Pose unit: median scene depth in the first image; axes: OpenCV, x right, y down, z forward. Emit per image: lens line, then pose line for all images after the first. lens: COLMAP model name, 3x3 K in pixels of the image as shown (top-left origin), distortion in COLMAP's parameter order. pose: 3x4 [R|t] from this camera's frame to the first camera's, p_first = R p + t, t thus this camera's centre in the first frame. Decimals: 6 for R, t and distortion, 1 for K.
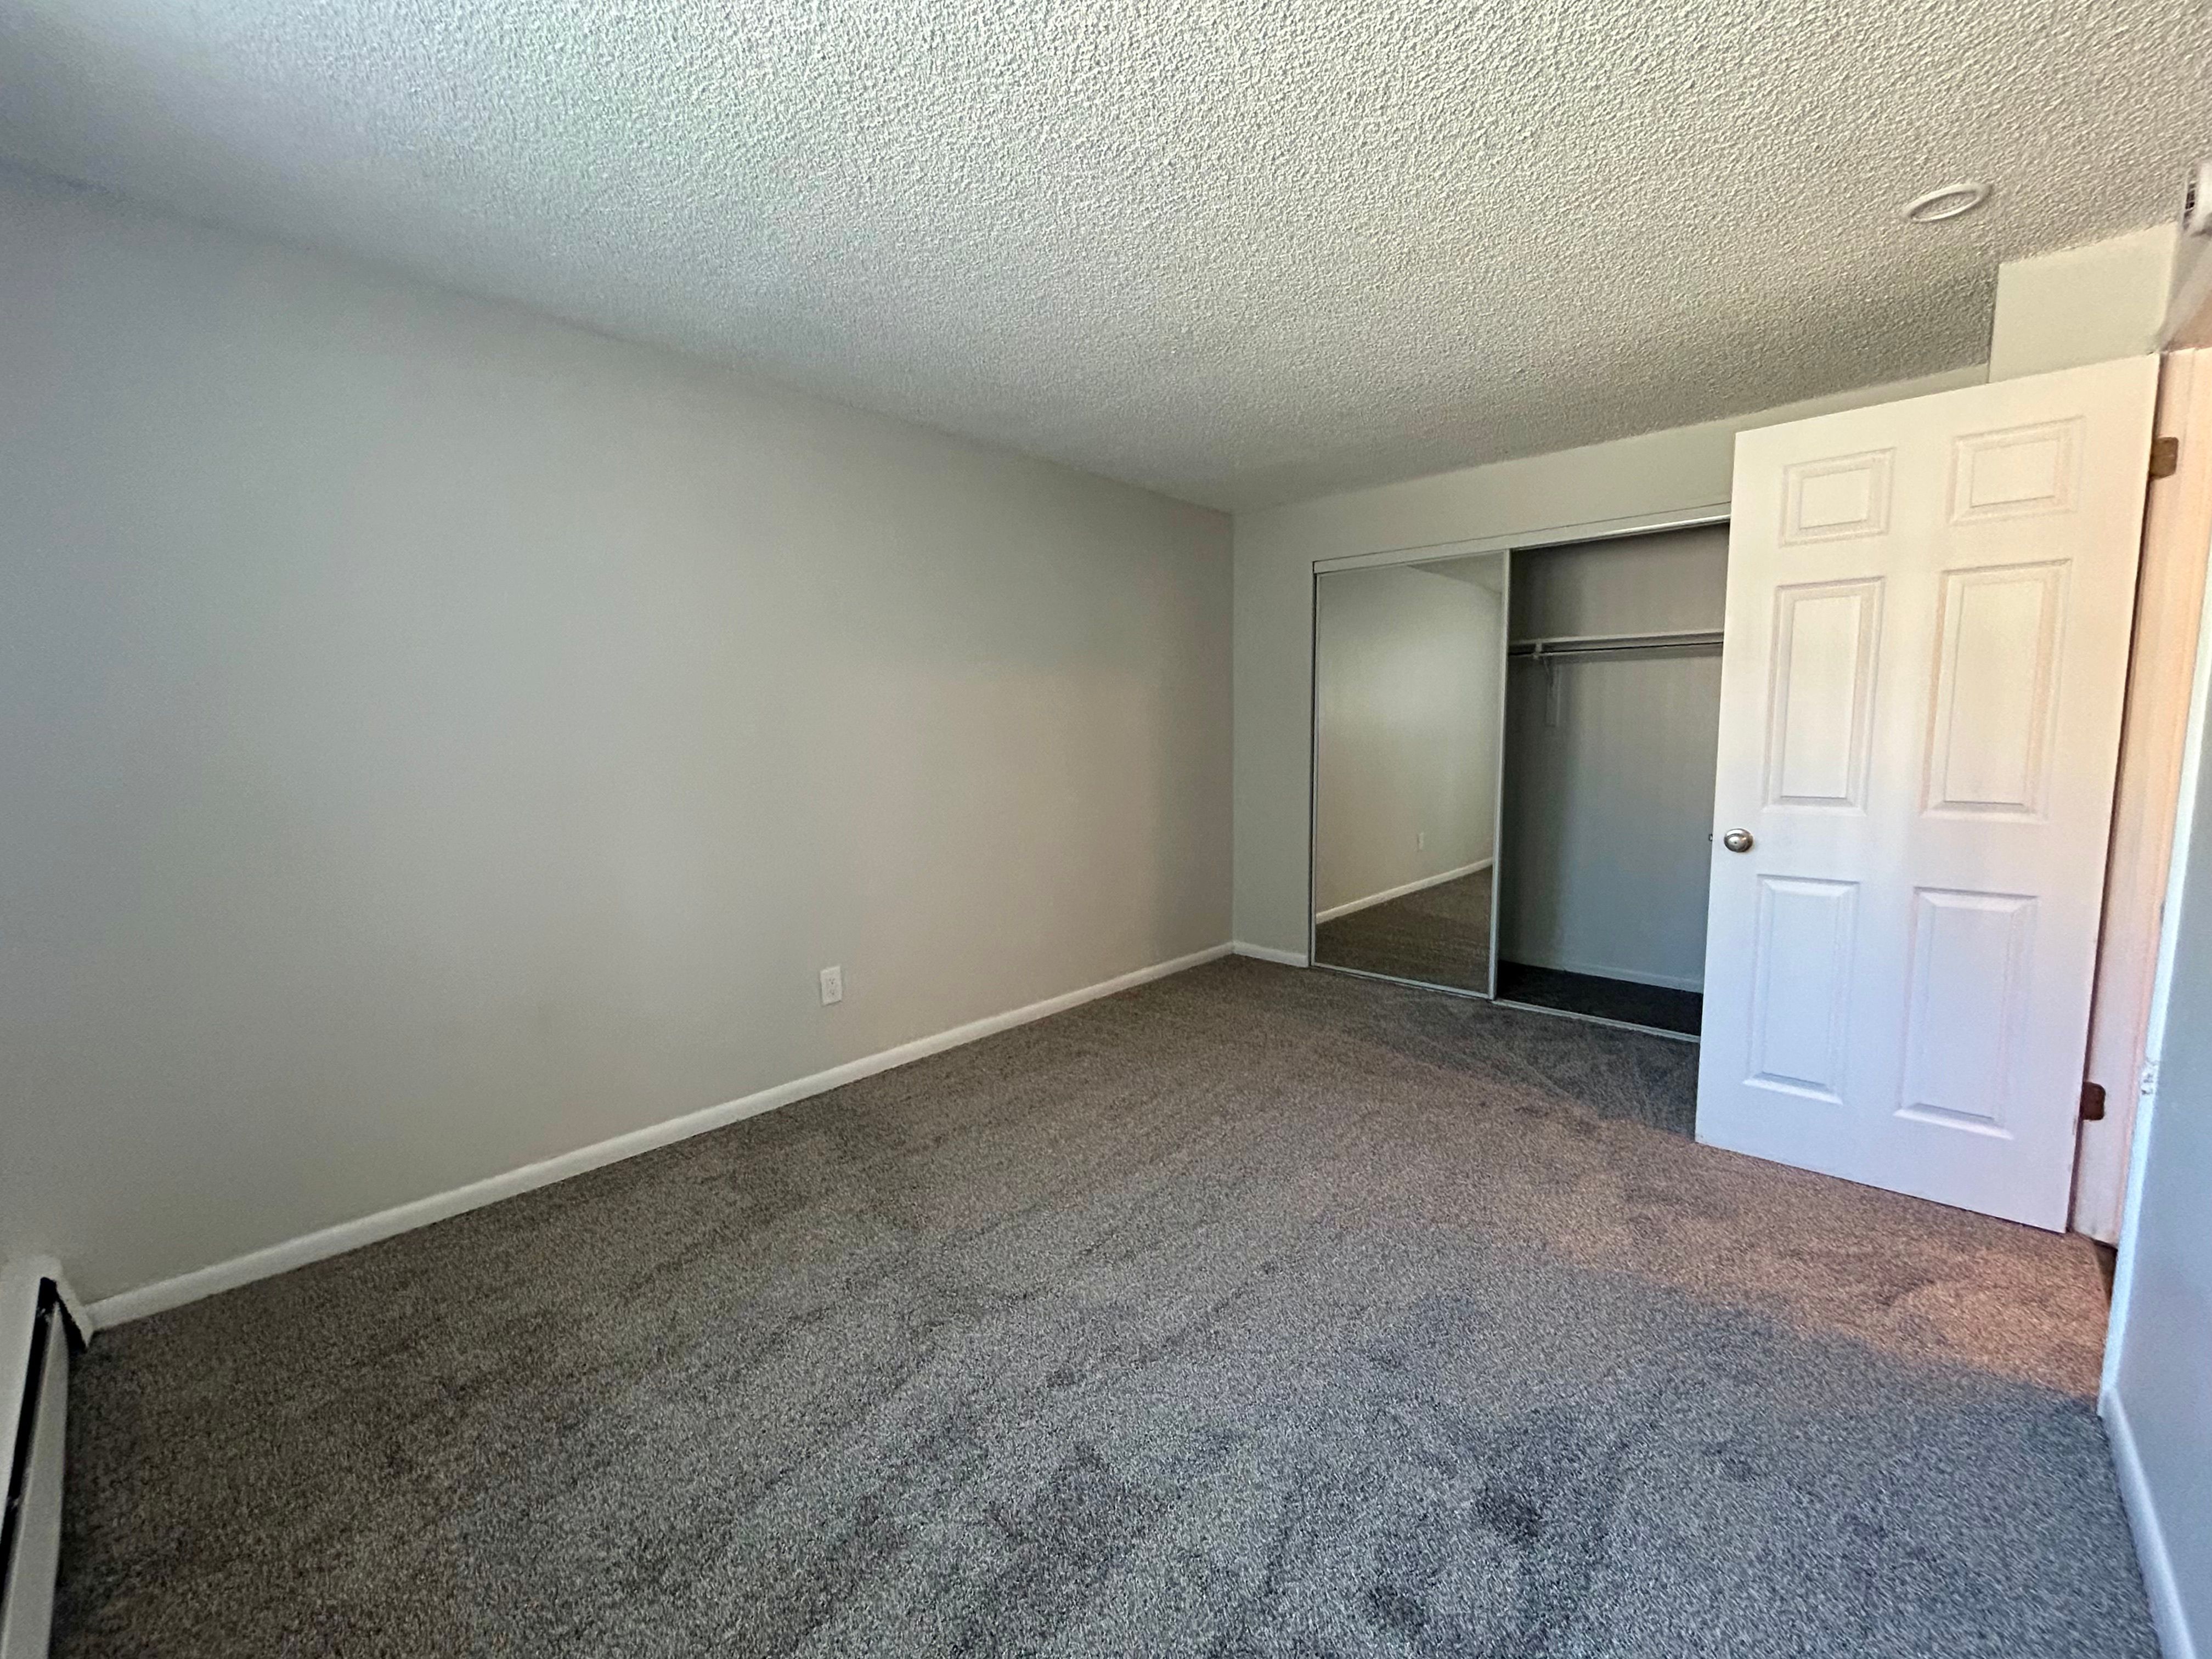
lens RADIAL K [[895.1, 0, 1097.3], [0, 895.1, 826.8], [0, 0, 1]] dist [0.001138, 0.000185]
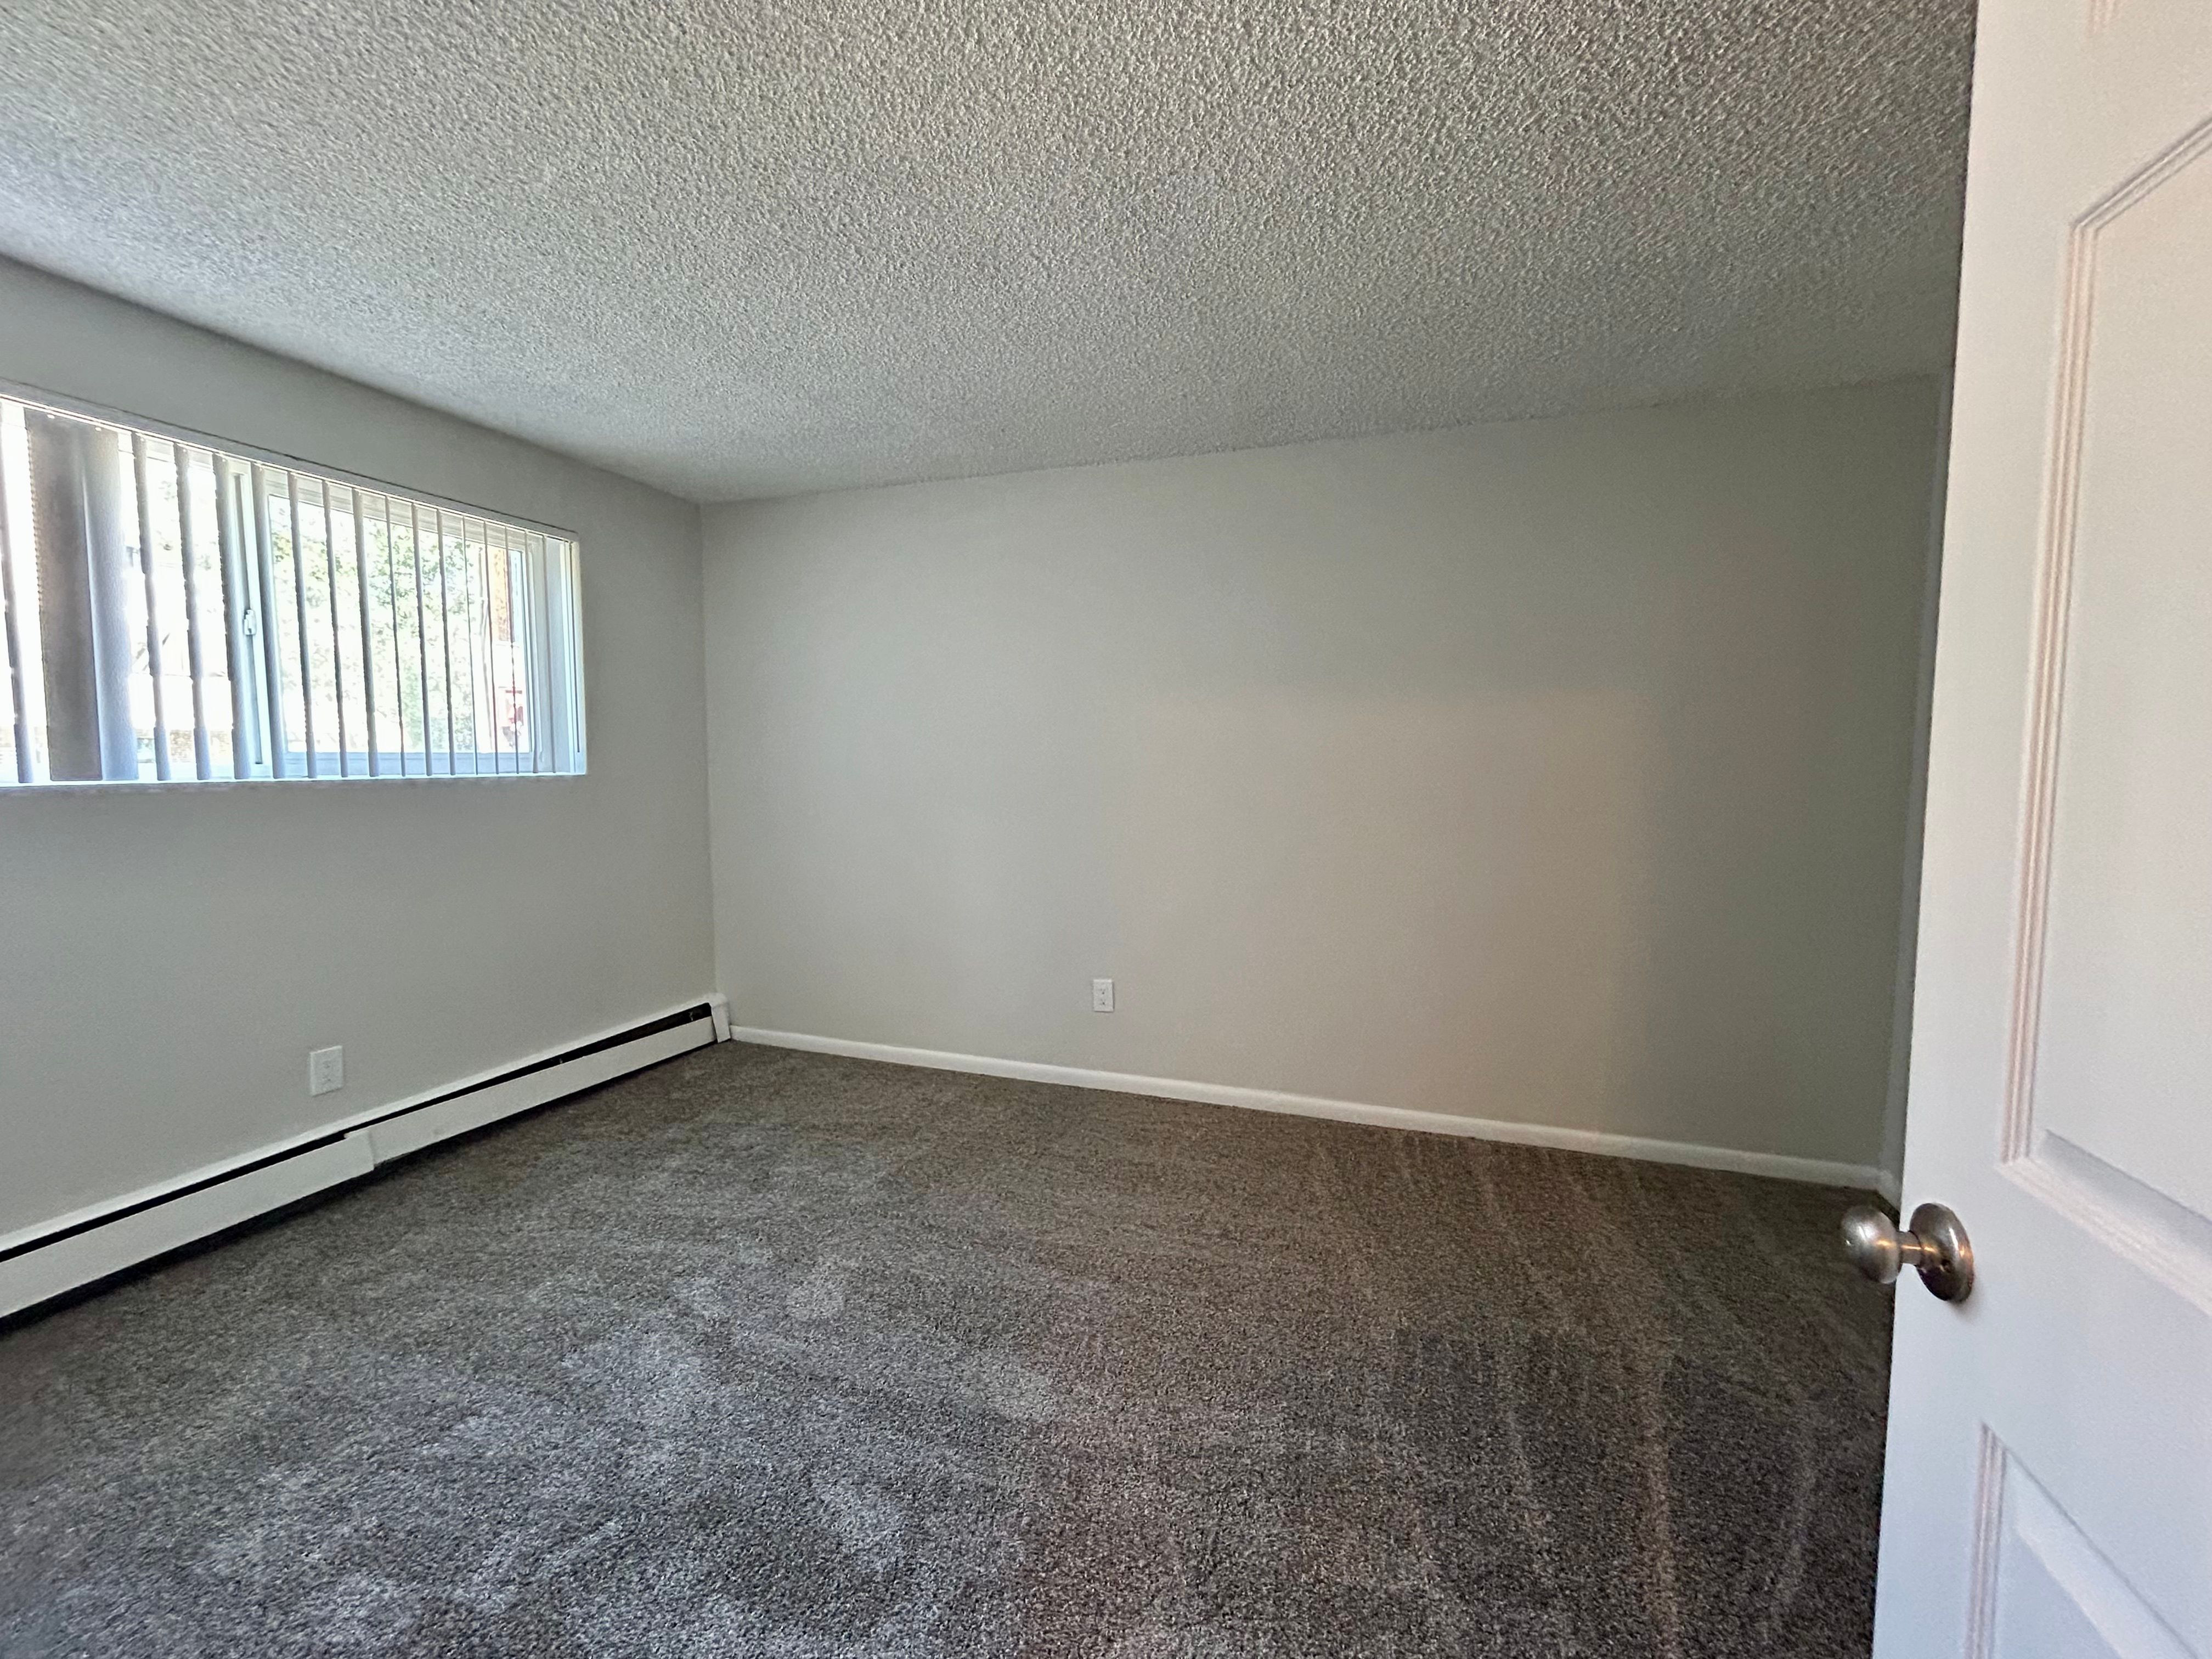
lens RADIAL K [[895.1, 0, 1097.3], [0, 895.1, 826.8], [0, 0, 1]] dist [0.001138, 0.000185]
pose [[0.411141, 0.085694, -0.907535, 0.824617], [-0.112035, 0.992774, 0.042988, -0.088502], [0.904661, 0.084001, 0.417771, 0.639932]]
